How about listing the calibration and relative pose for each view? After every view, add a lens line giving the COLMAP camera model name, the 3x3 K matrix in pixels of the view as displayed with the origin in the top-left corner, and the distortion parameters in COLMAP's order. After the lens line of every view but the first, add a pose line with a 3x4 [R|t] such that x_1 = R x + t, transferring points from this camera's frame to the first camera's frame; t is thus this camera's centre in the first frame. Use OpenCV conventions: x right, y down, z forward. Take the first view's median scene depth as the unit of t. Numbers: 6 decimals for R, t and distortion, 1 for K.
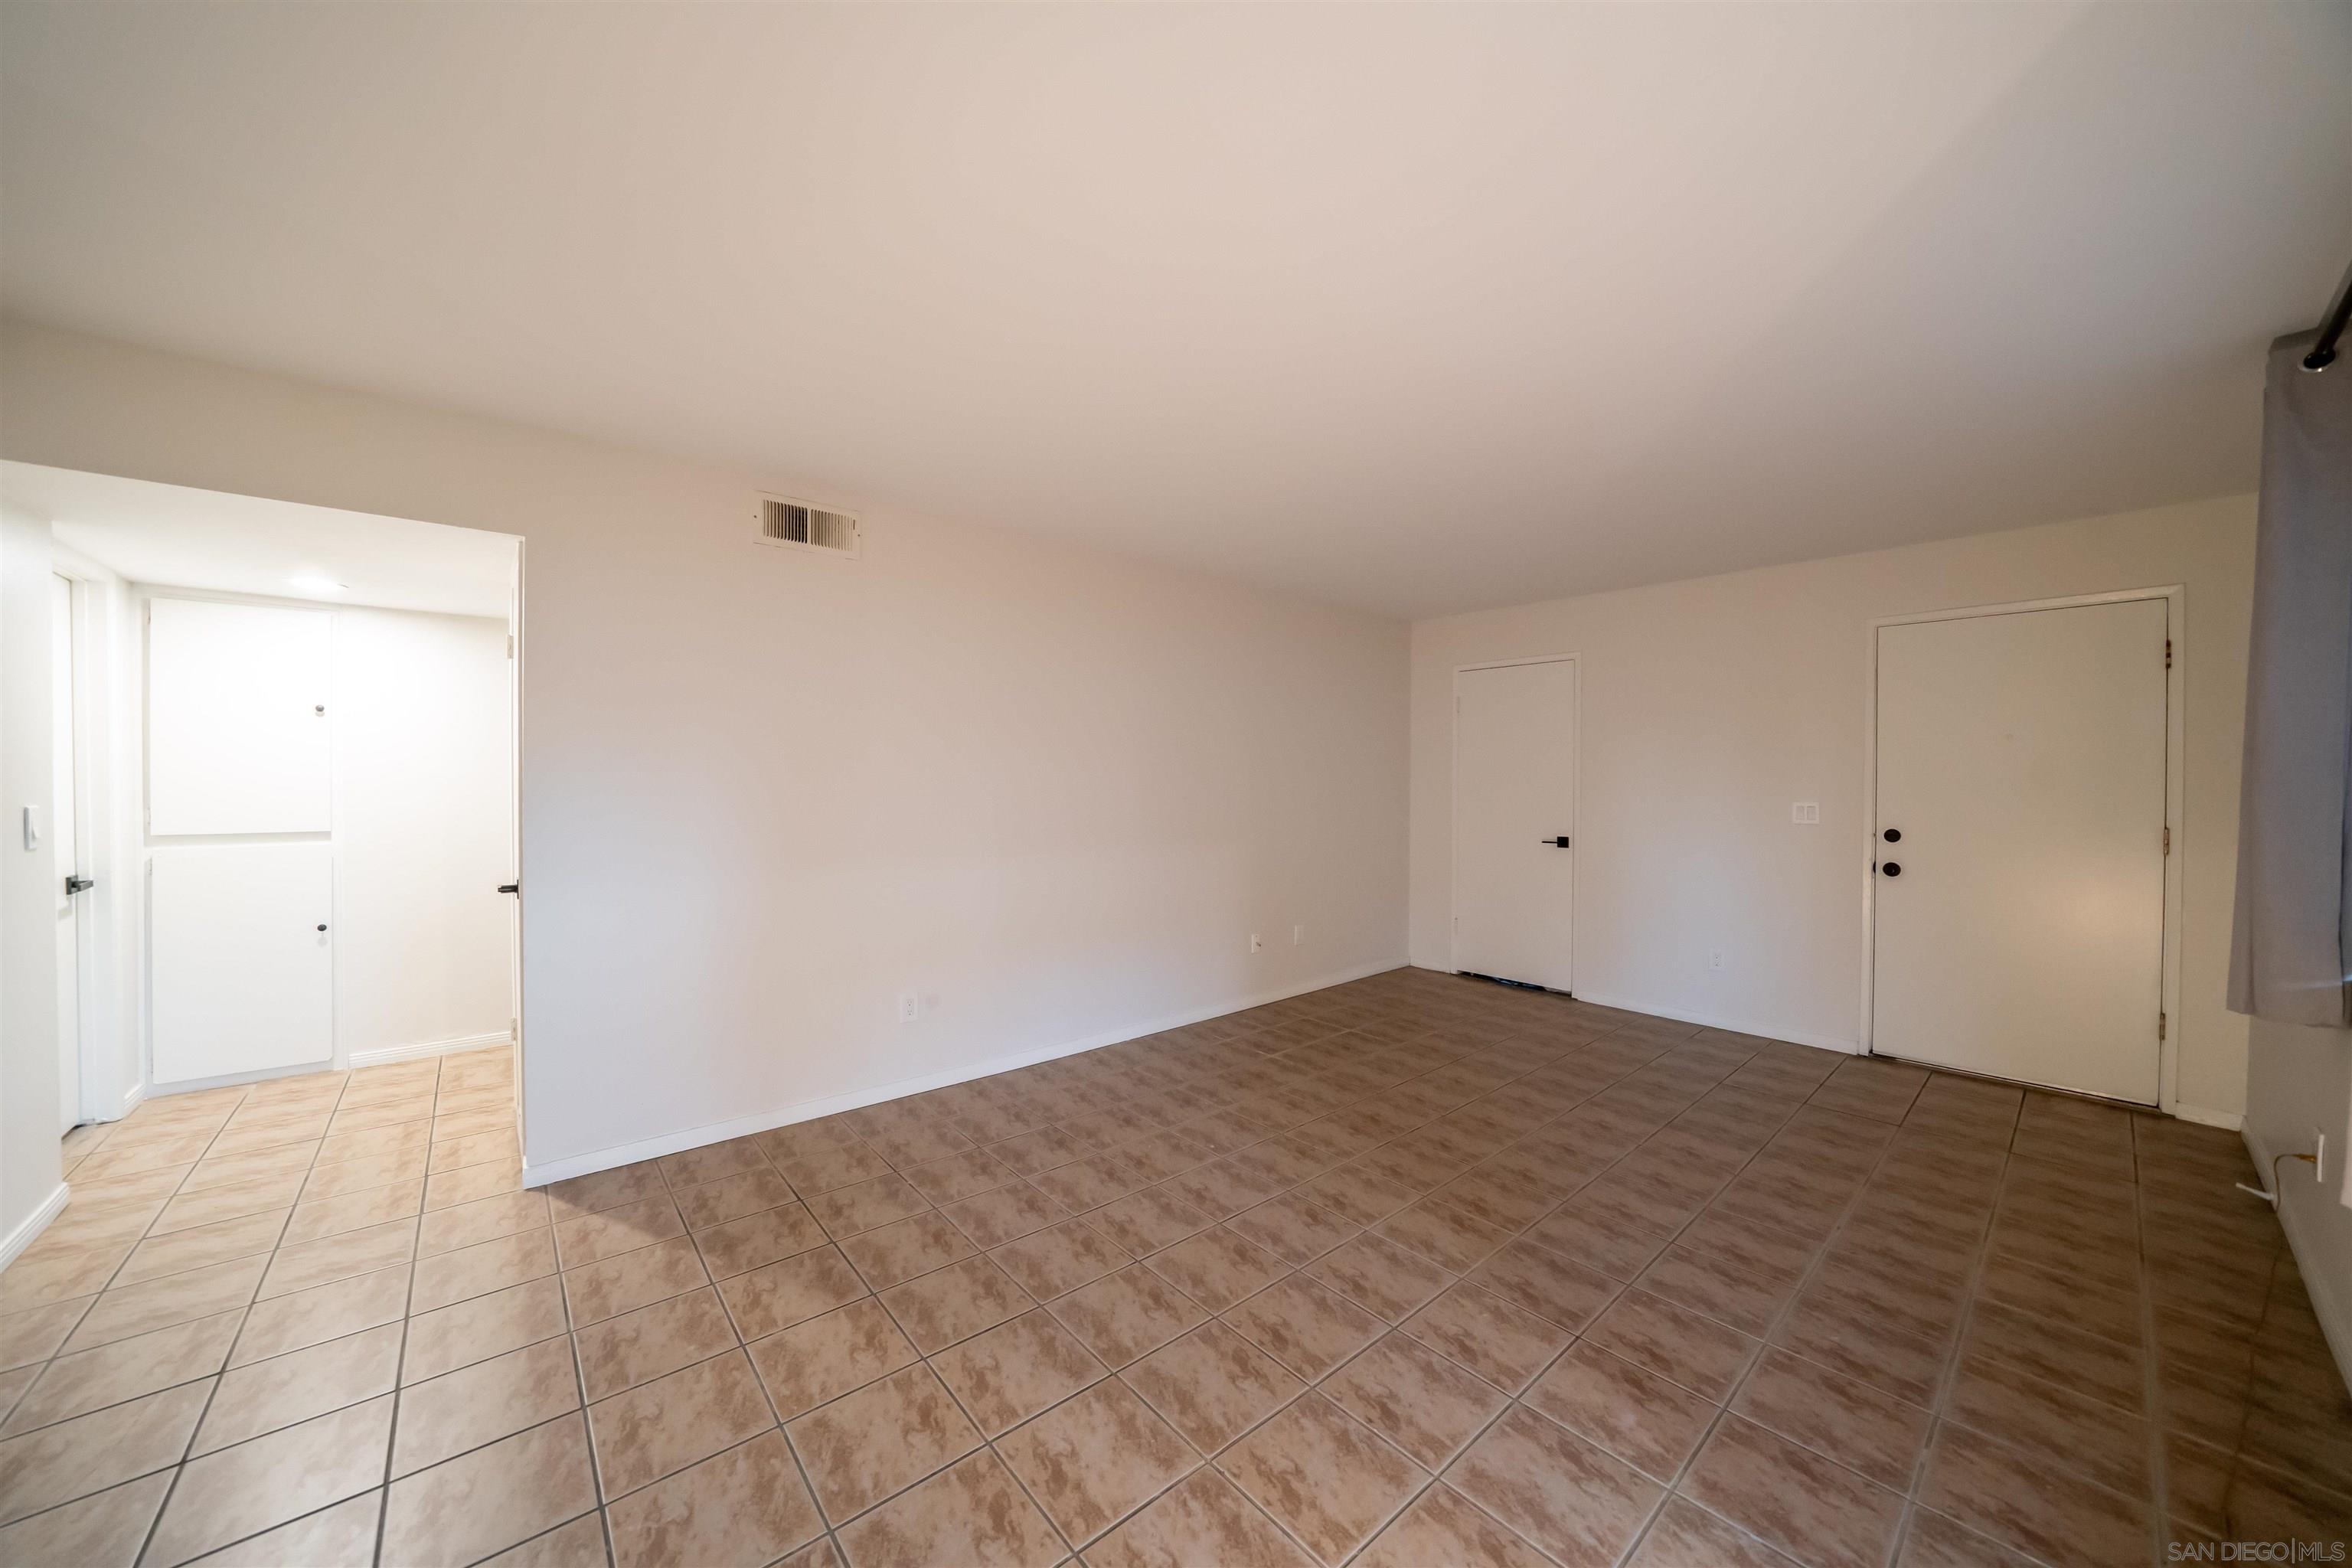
lens RADIAL K [[825.3, 0, 1176.0], [0, 825.3, 784.0], [0, 0, 1]] dist [-0.013845, 0.000003]
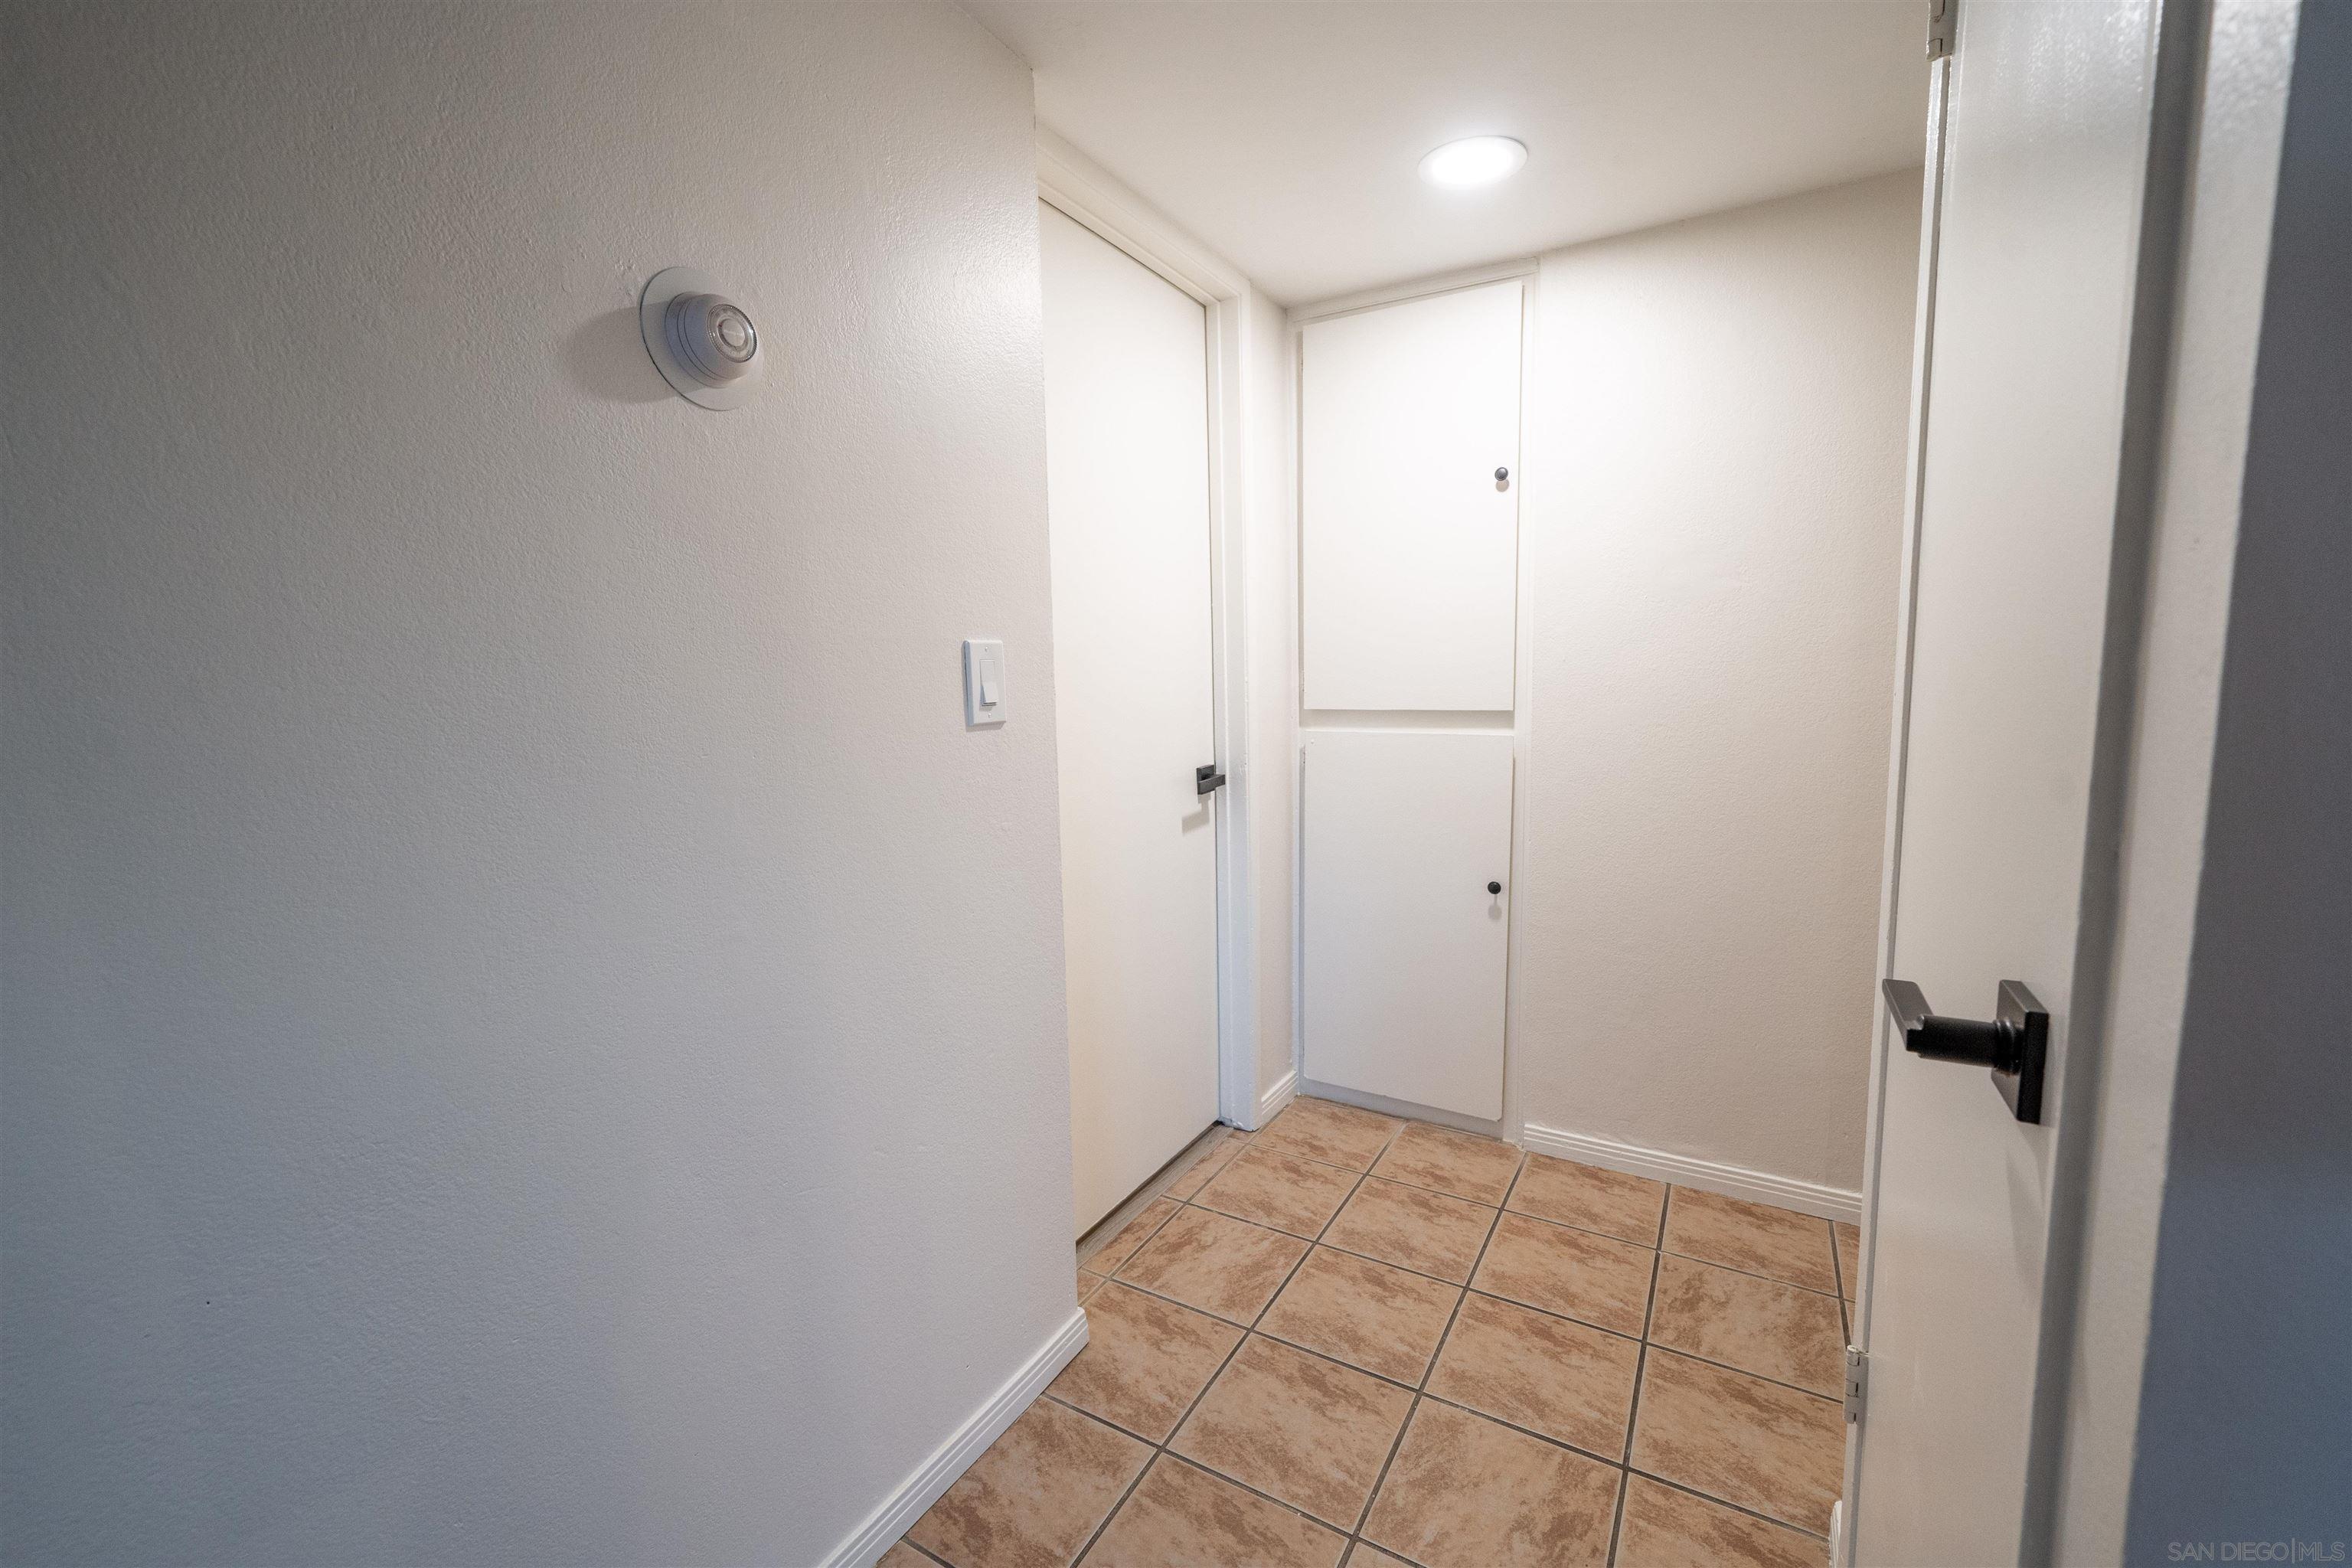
lens RADIAL K [[969.6, 0, 1176.0], [0, 969.6, 784.0], [0, 0, 1]] dist [-0.001386, -0.000124]
pose [[0.327139, 0.099027, -0.939773, -0.568063], [0.012344, 0.993961, 0.109034, 0.037336], [0.944896, -0.047270, 0.323941, 0.649827]]
